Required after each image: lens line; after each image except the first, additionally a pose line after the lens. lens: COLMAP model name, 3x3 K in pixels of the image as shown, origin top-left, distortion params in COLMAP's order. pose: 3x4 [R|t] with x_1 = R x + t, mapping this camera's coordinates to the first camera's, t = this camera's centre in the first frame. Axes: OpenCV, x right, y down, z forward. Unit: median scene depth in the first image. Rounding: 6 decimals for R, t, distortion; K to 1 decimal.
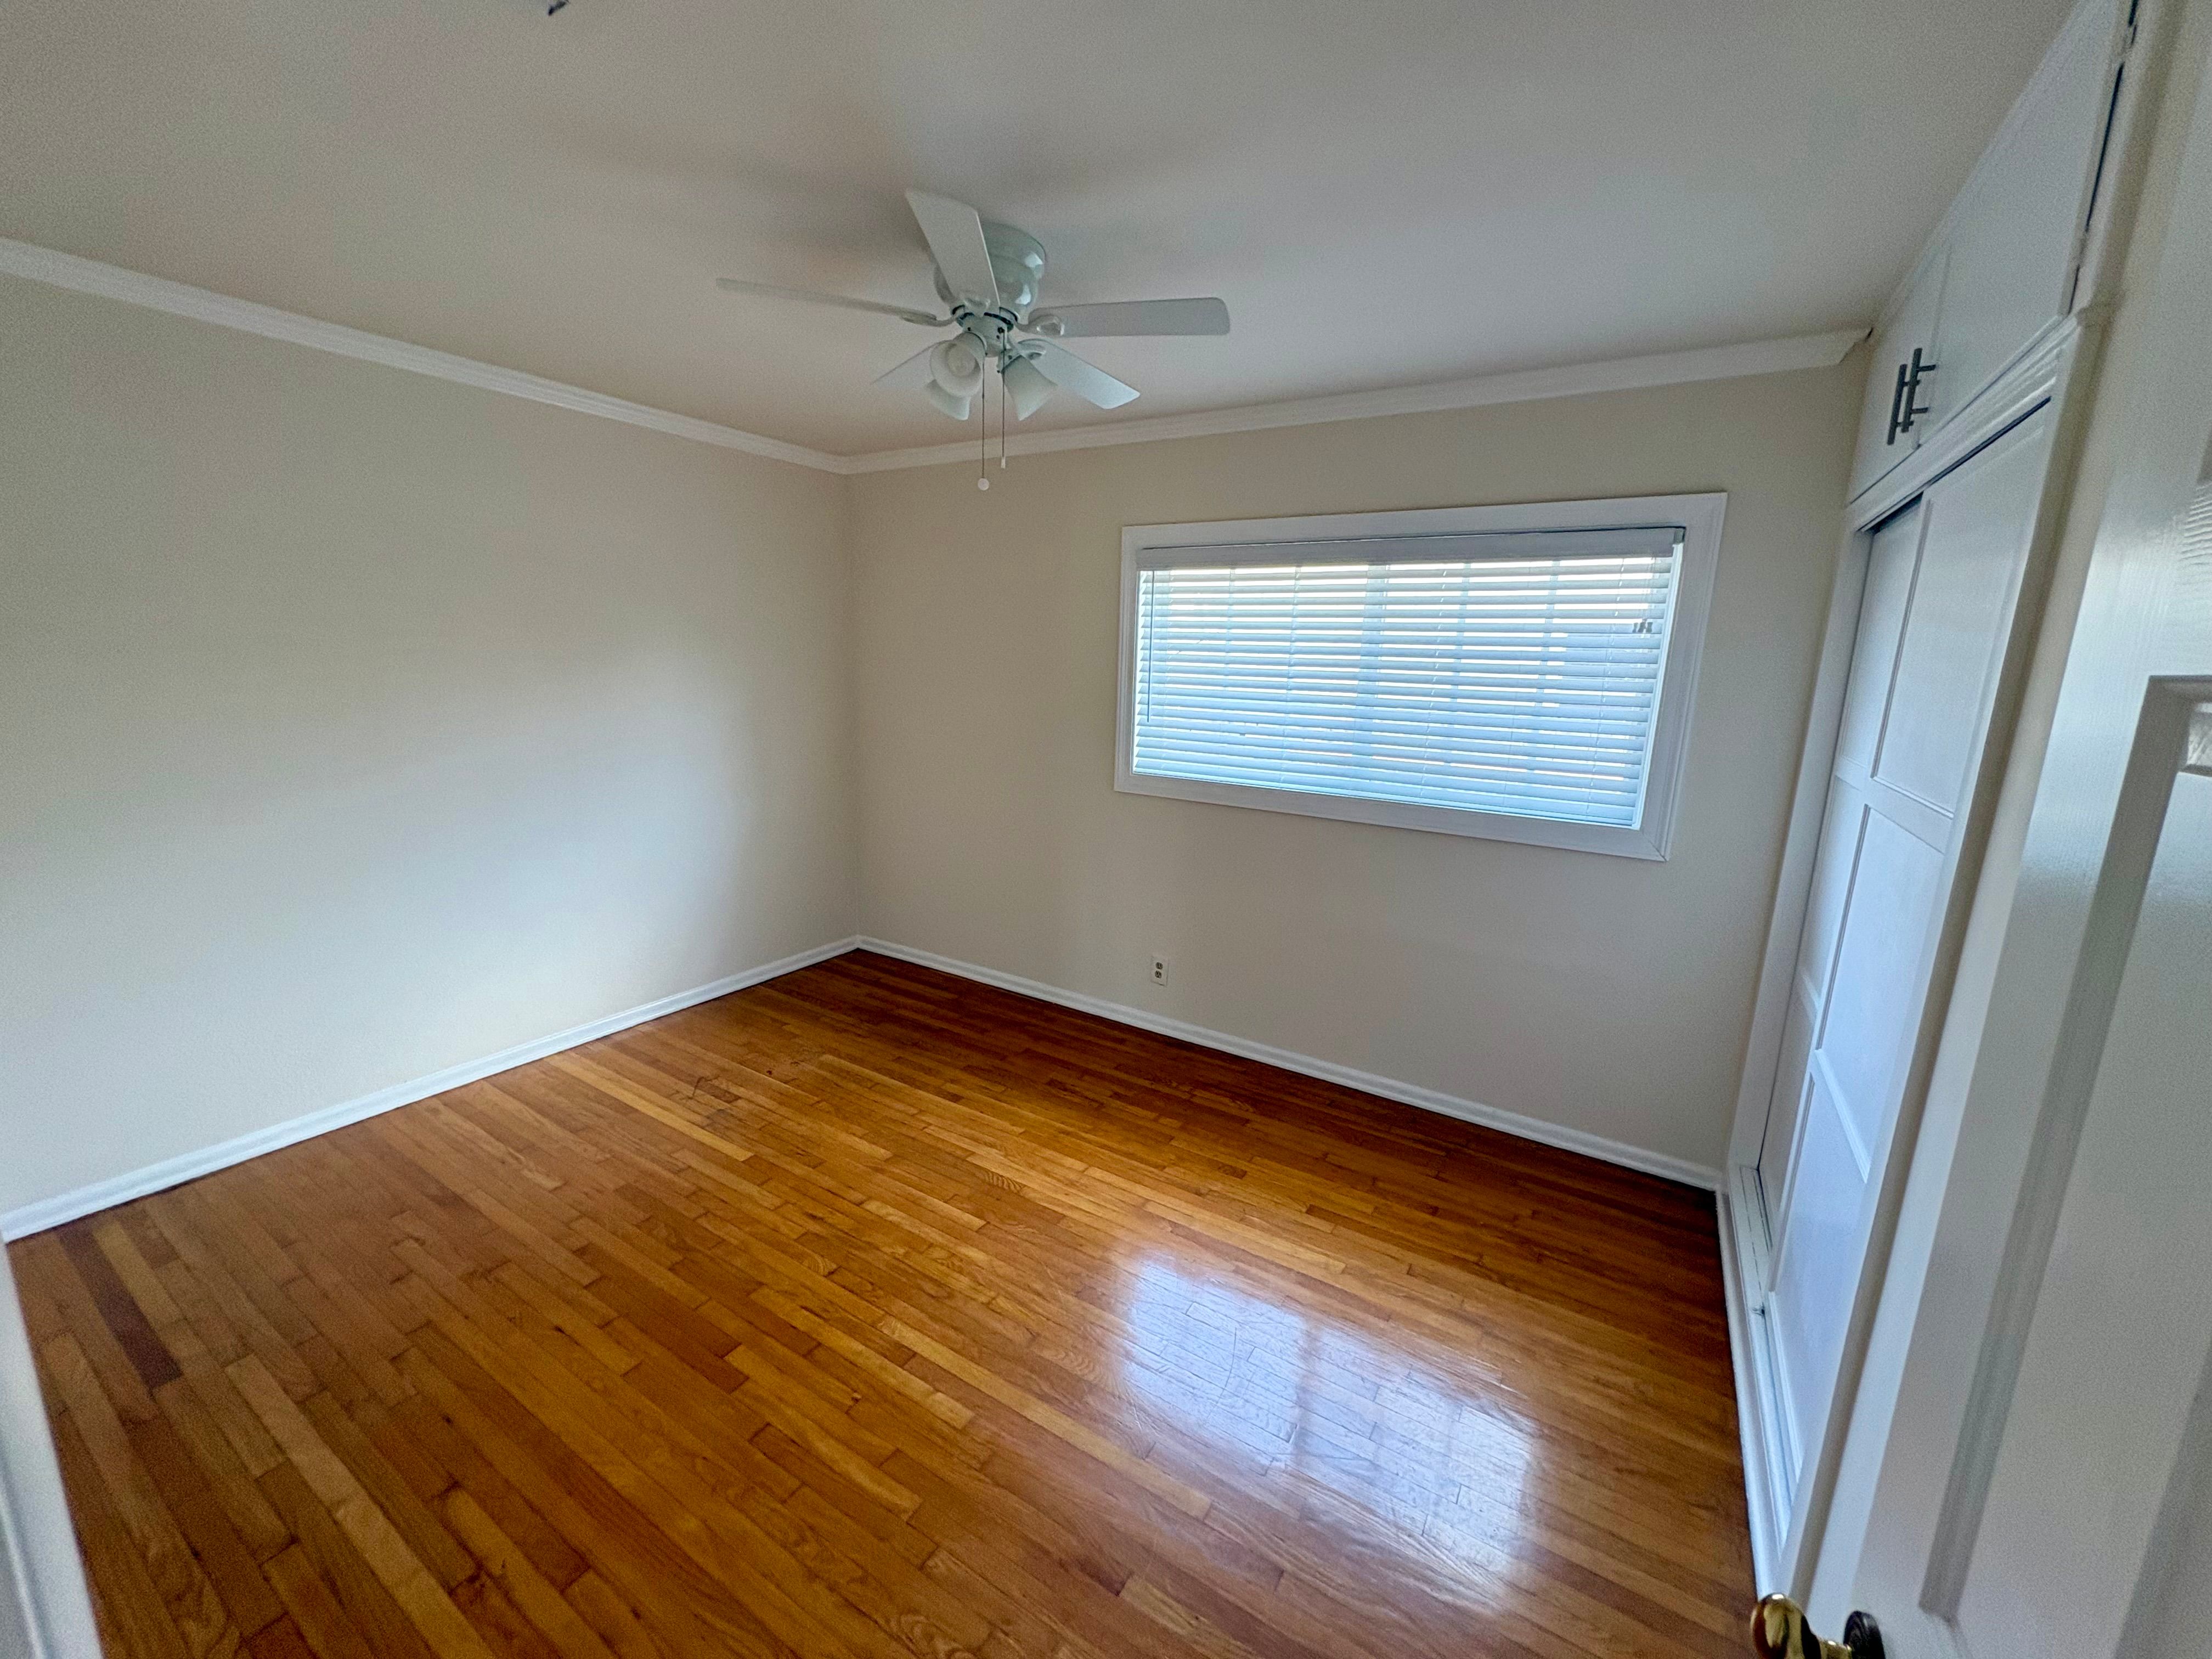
lens RADIAL K [[879.9, 0, 1108.9], [0, 879.9, 827.0], [0, 0, 1]] dist [-0.001064, 0.000918]
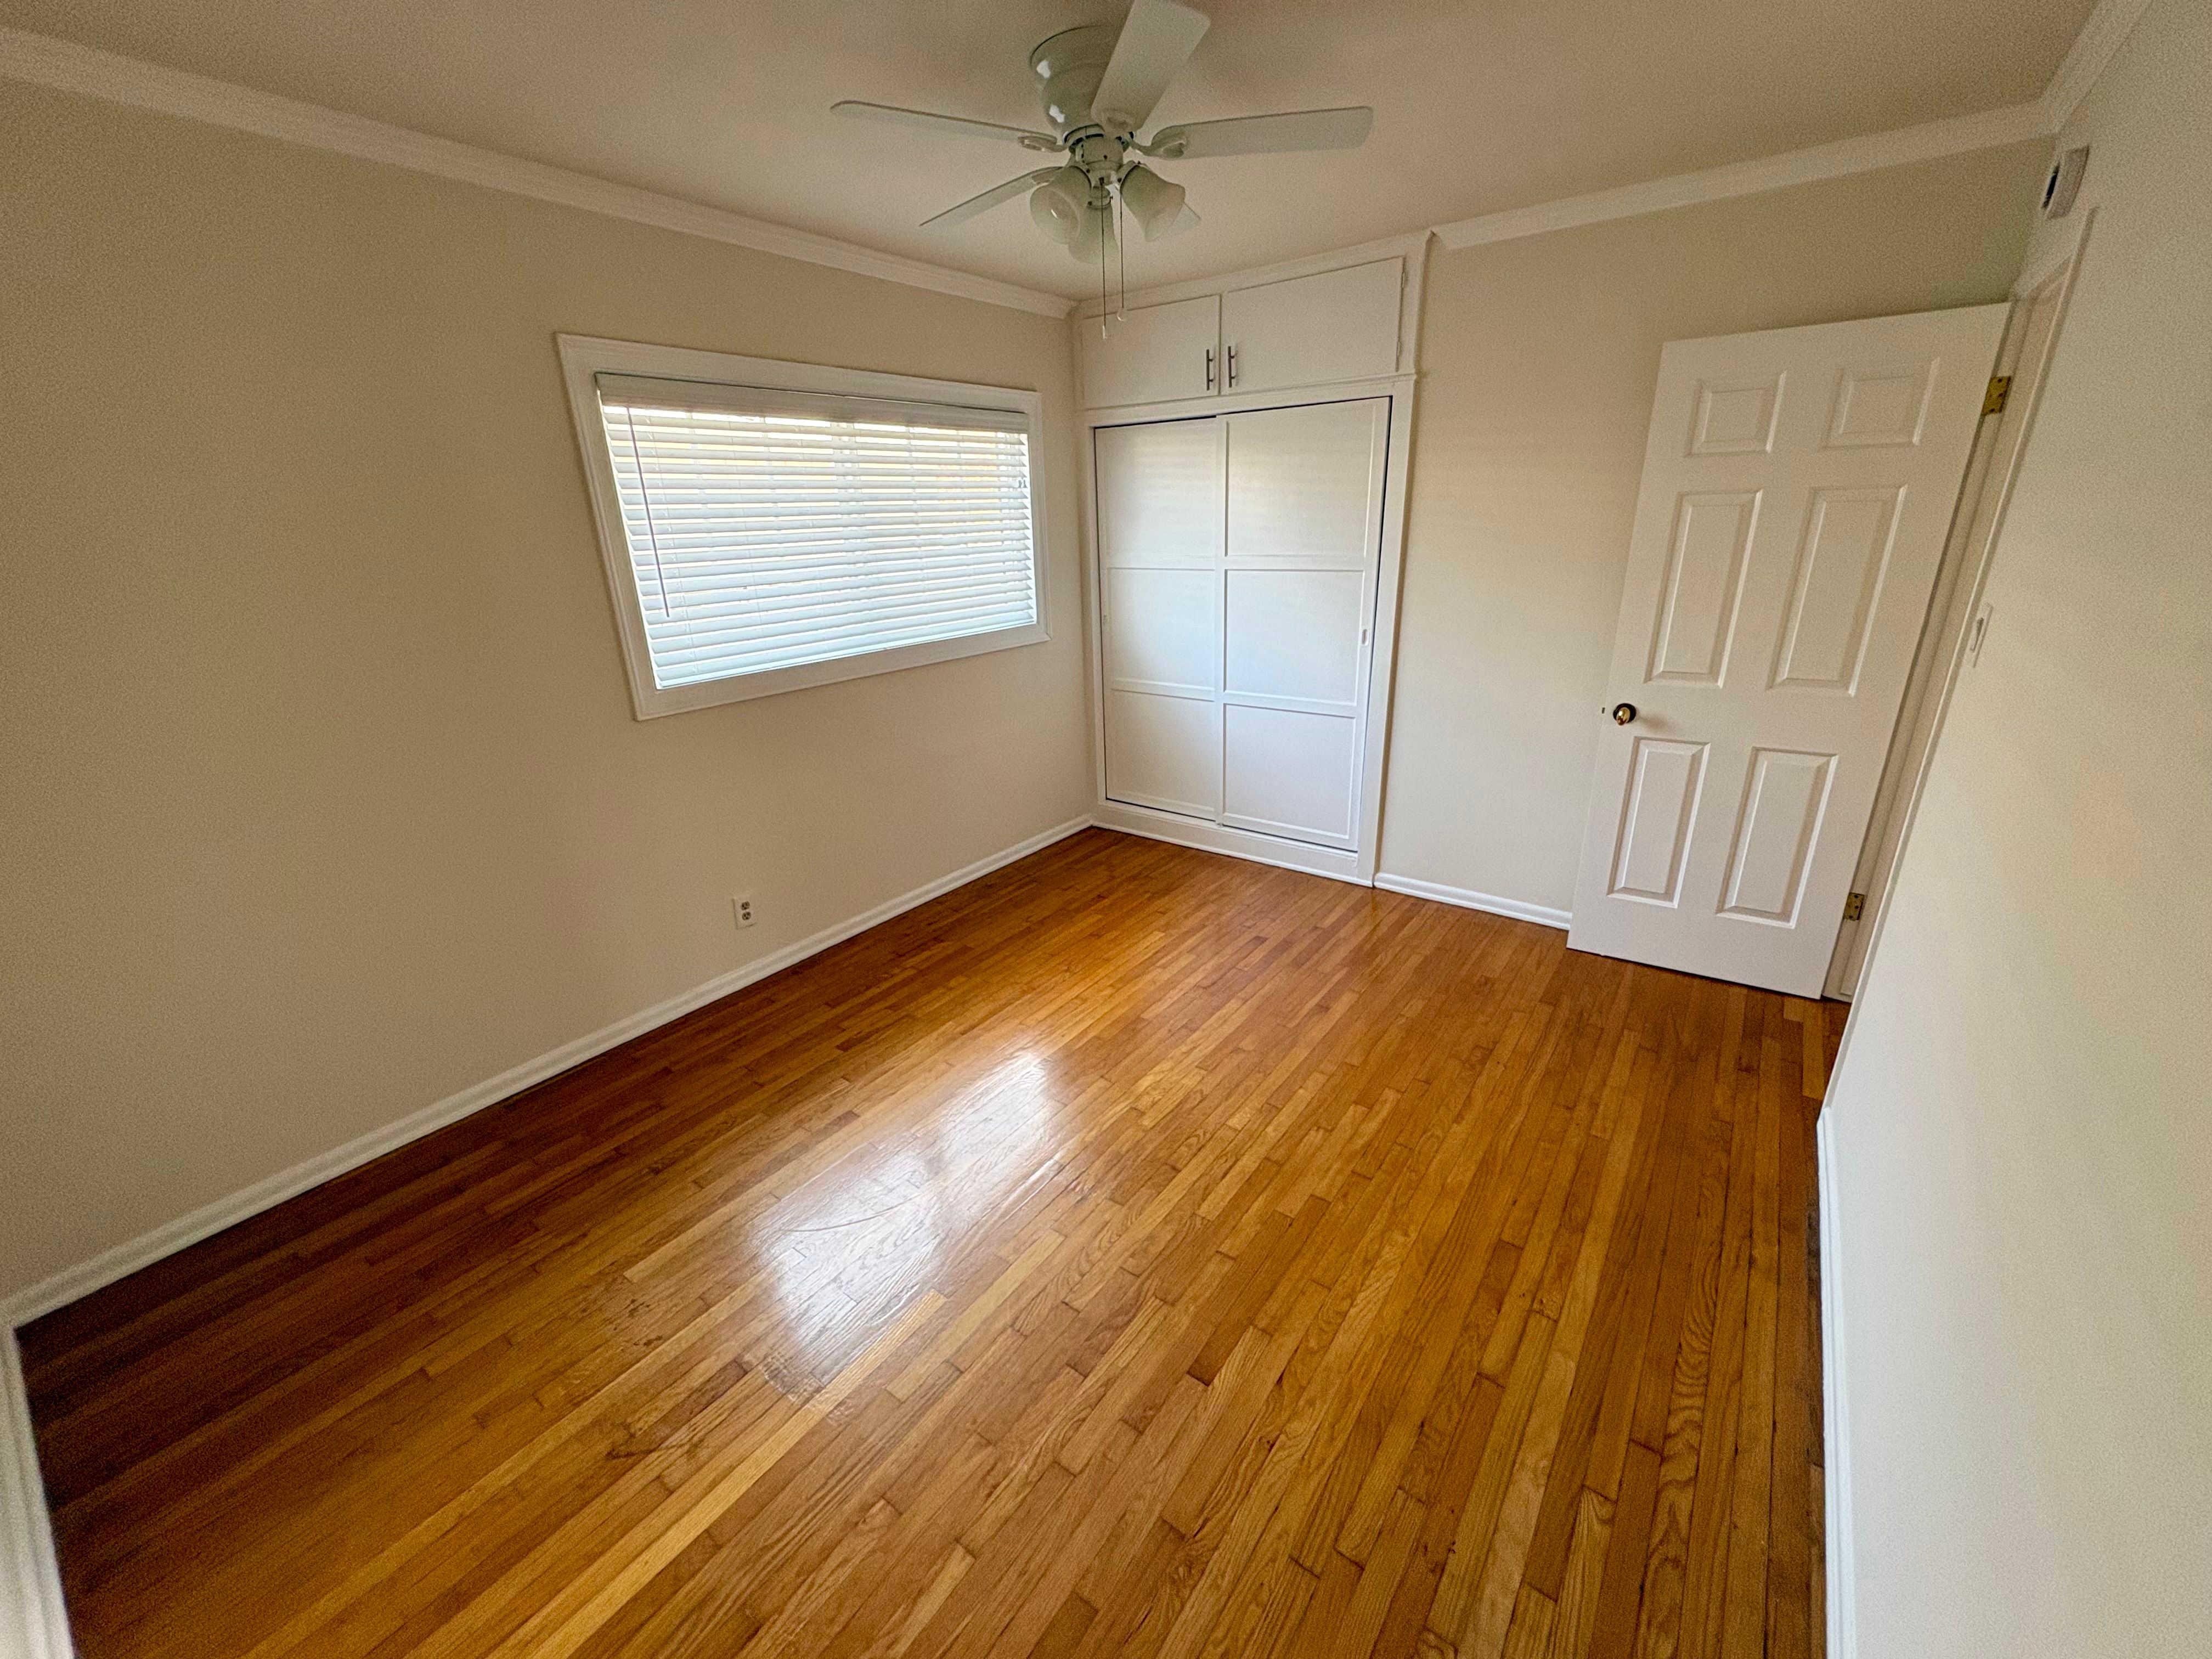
lens RADIAL K [[879.9, 0, 1108.6], [0, 879.9, 824.9], [0, 0, 1]] dist [-0.001064, 0.000918]
pose [[0.080290, -0.366553, 0.926926, -0.758434], [0.223386, 0.912892, 0.341654, -0.140484], [-0.971418, 0.179631, 0.155179, 0.584142]]
